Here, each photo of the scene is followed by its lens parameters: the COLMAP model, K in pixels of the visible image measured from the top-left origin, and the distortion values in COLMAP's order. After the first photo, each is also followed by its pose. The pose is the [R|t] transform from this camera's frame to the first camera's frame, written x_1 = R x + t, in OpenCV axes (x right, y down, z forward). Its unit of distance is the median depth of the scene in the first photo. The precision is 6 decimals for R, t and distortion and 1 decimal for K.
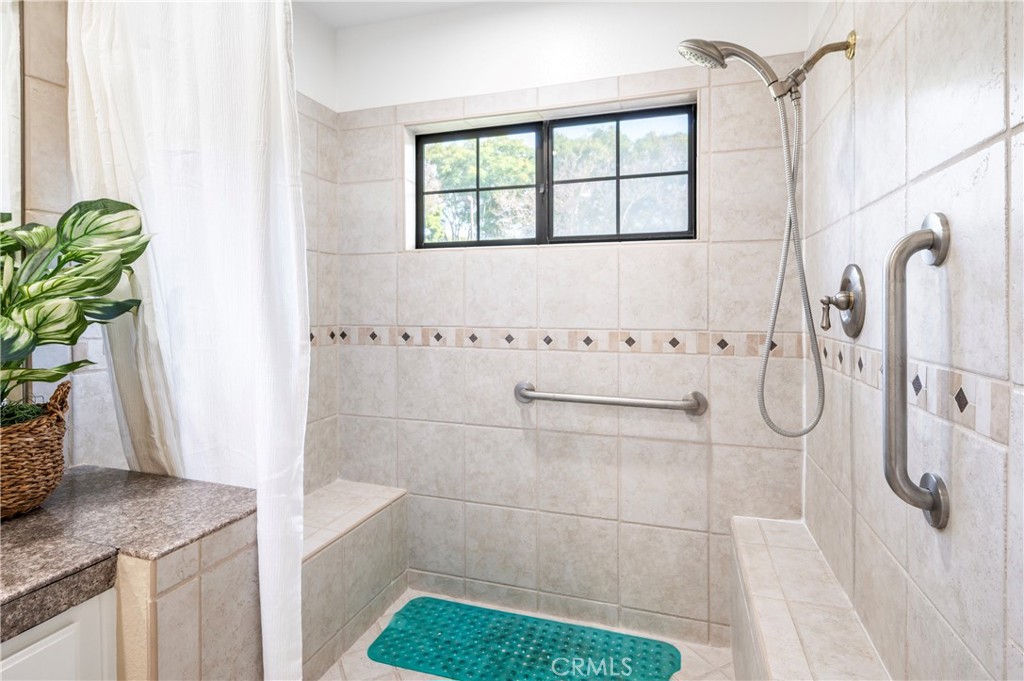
lens RADIAL K [[534.4, 0, 511.6], [0, 534.4, 320.3], [0, 0, 1]] dist [0.000437, 0.000084]
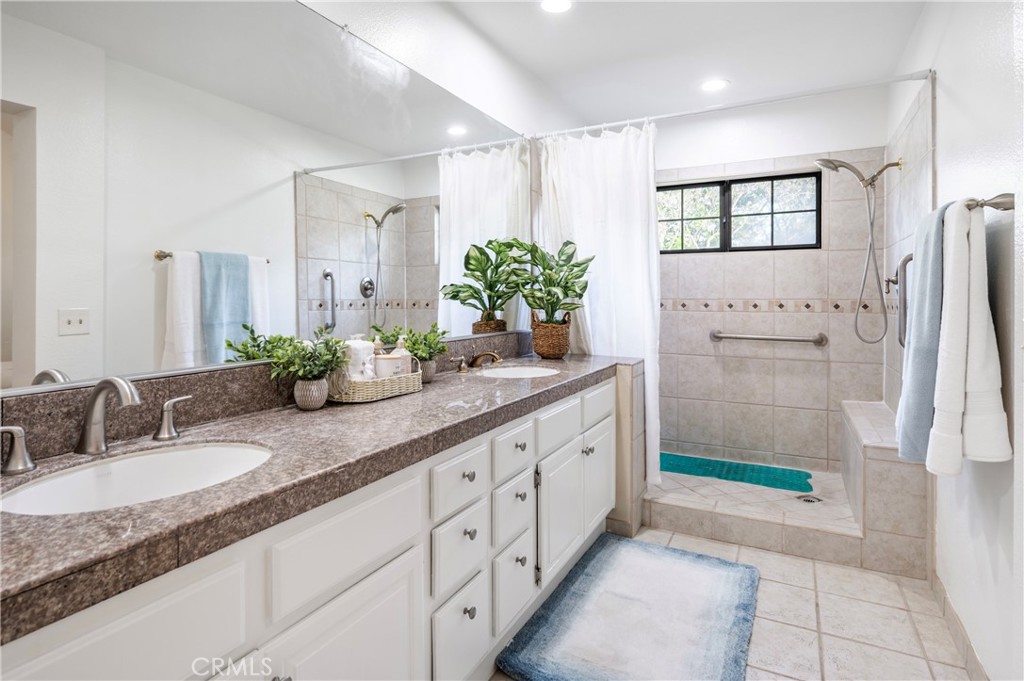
lens RADIAL K [[546.7, 0, 510.0], [0, 546.7, 315.1], [0, 0, 1]] dist [-0.001614, -0.000607]
pose [[0.986520, 0.002842, -0.163618, -0.373797], [-0.002524, 0.999995, 0.002150, 0.068376], [0.163623, -0.001708, 0.986522, -0.955240]]
